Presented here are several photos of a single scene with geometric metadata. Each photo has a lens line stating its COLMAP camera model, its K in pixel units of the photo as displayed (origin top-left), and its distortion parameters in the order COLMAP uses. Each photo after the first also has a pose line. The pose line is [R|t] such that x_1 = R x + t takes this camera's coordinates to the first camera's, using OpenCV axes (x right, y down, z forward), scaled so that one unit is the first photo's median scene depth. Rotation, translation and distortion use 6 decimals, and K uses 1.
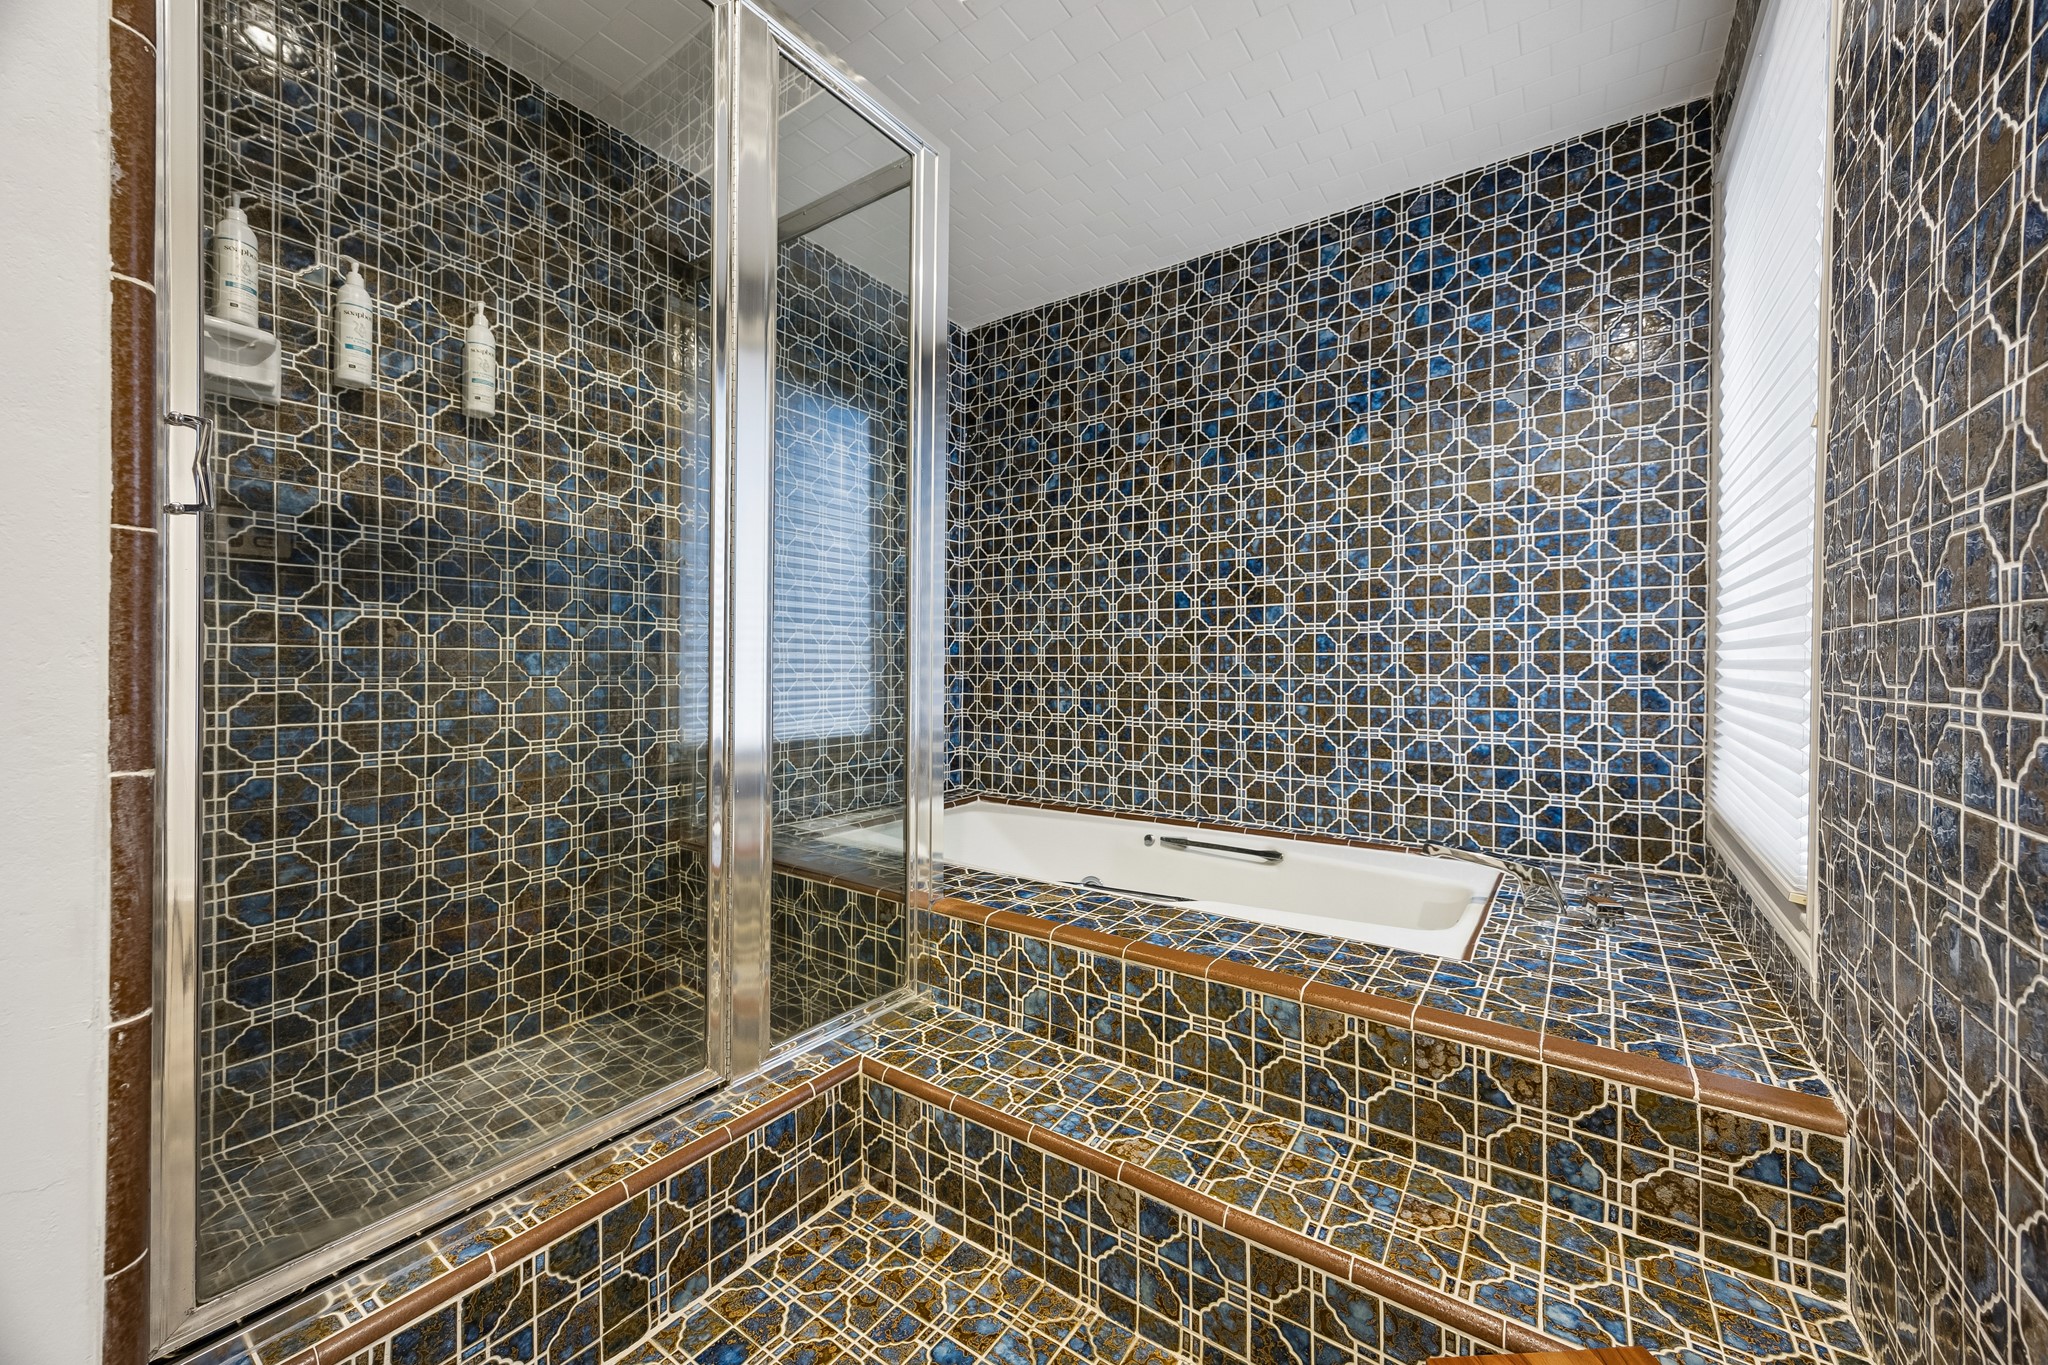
lens RADIAL K [[813.4, 0, 1018.2], [0, 813.4, 672.8], [0, 0, 1]] dist [0.015798, -0.000396]
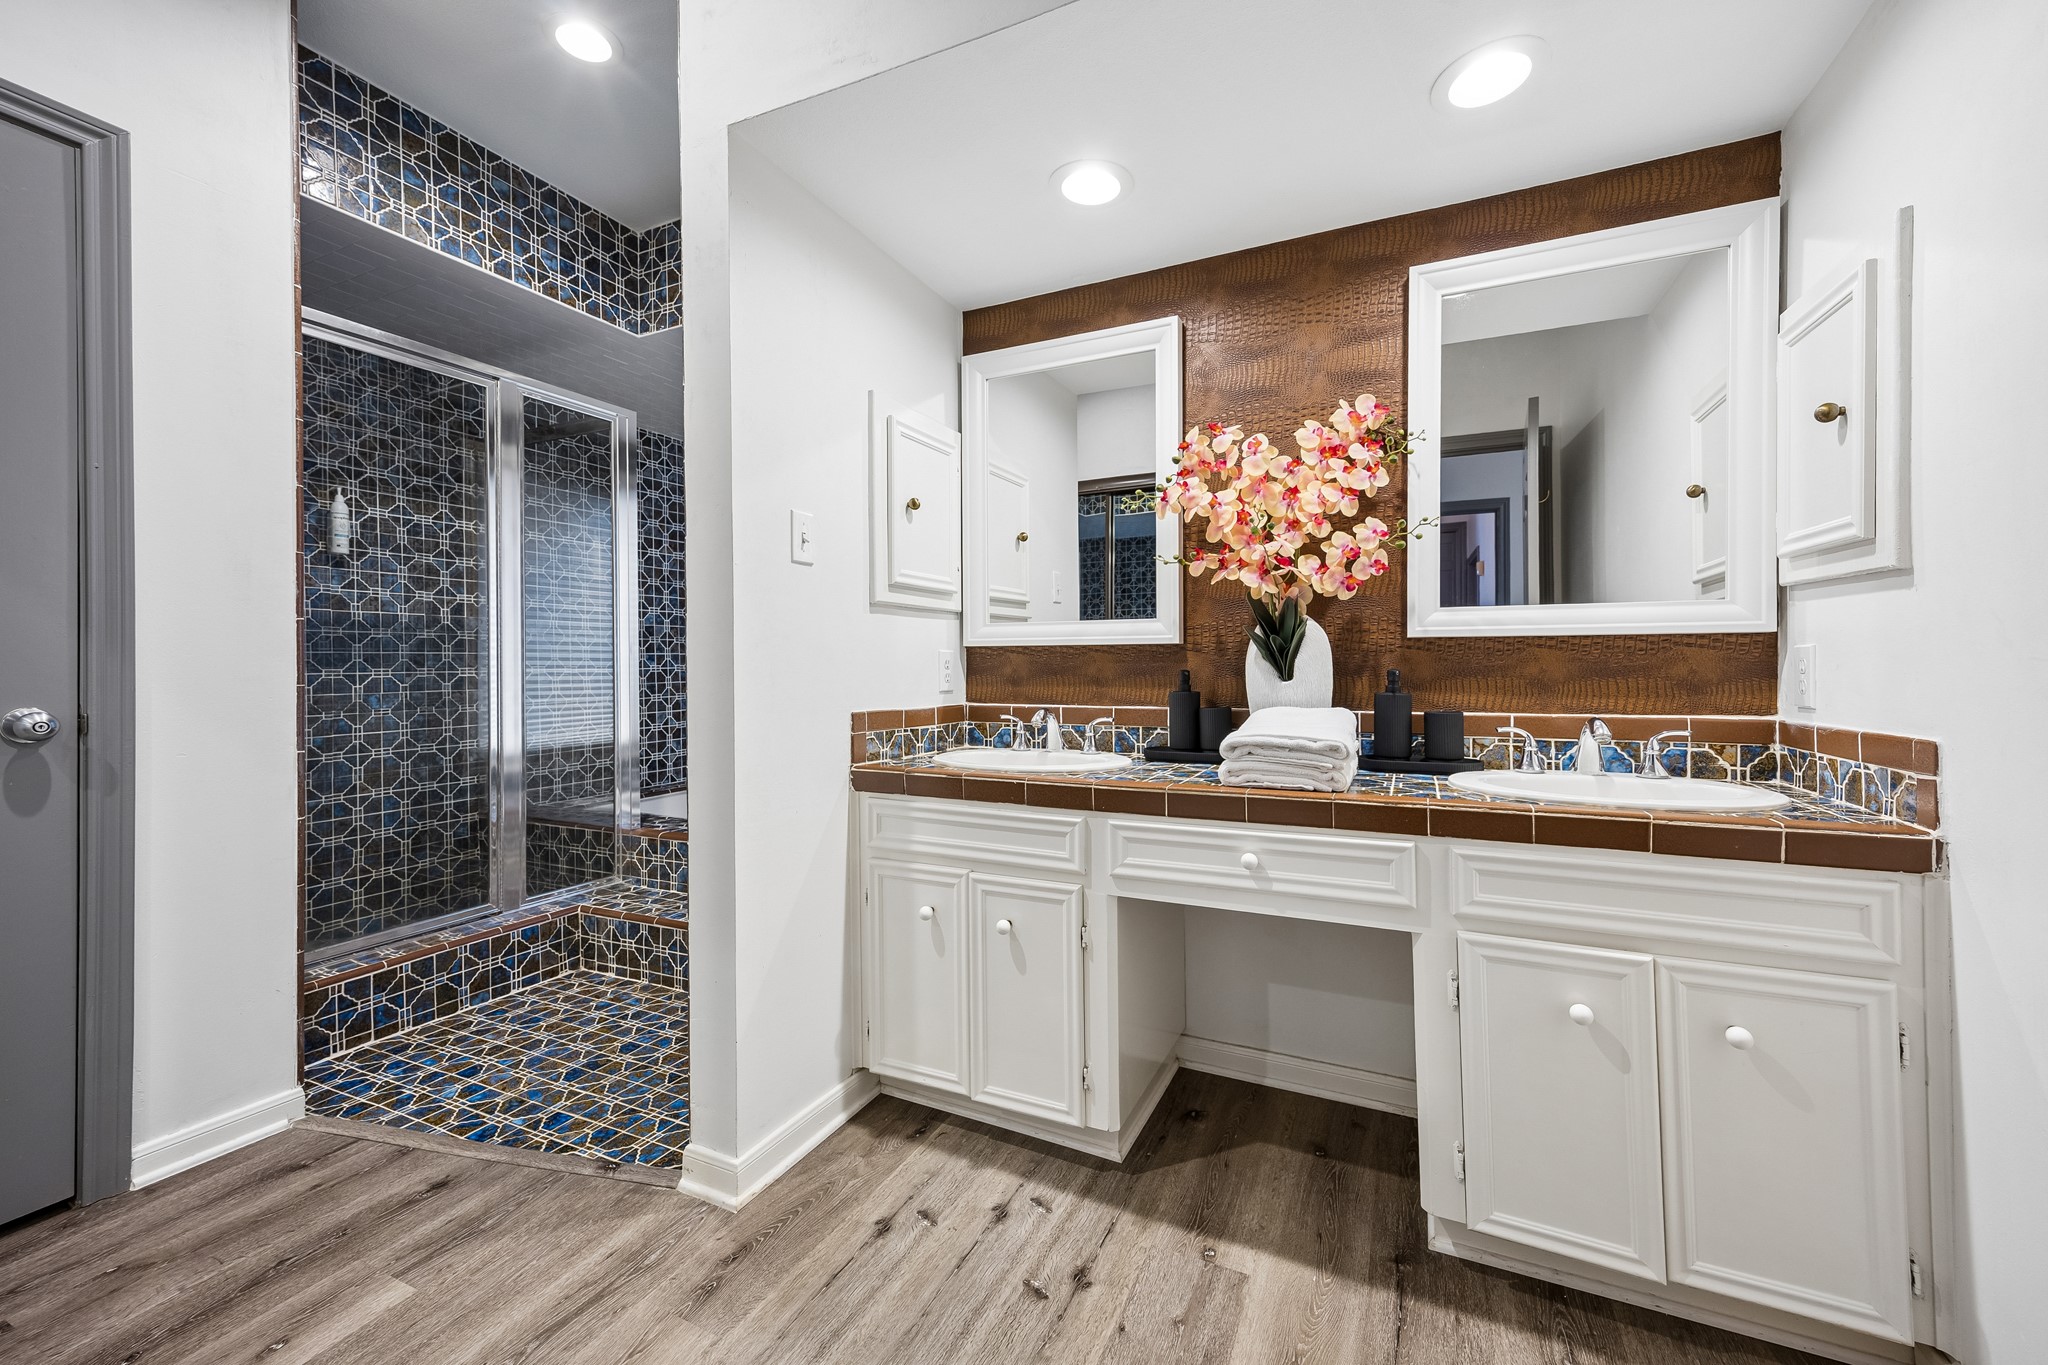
lens RADIAL K [[813.4, 0, 1025.4], [0, 813.4, 667.6], [0, 0, 1]] dist [0.015798, -0.000396]
pose [[0.982986, -0.014661, 0.183096, 0.389373], [0.015654, 0.999870, -0.003979, -0.053409], [-0.183014, 0.006777, 0.983087, -0.862794]]
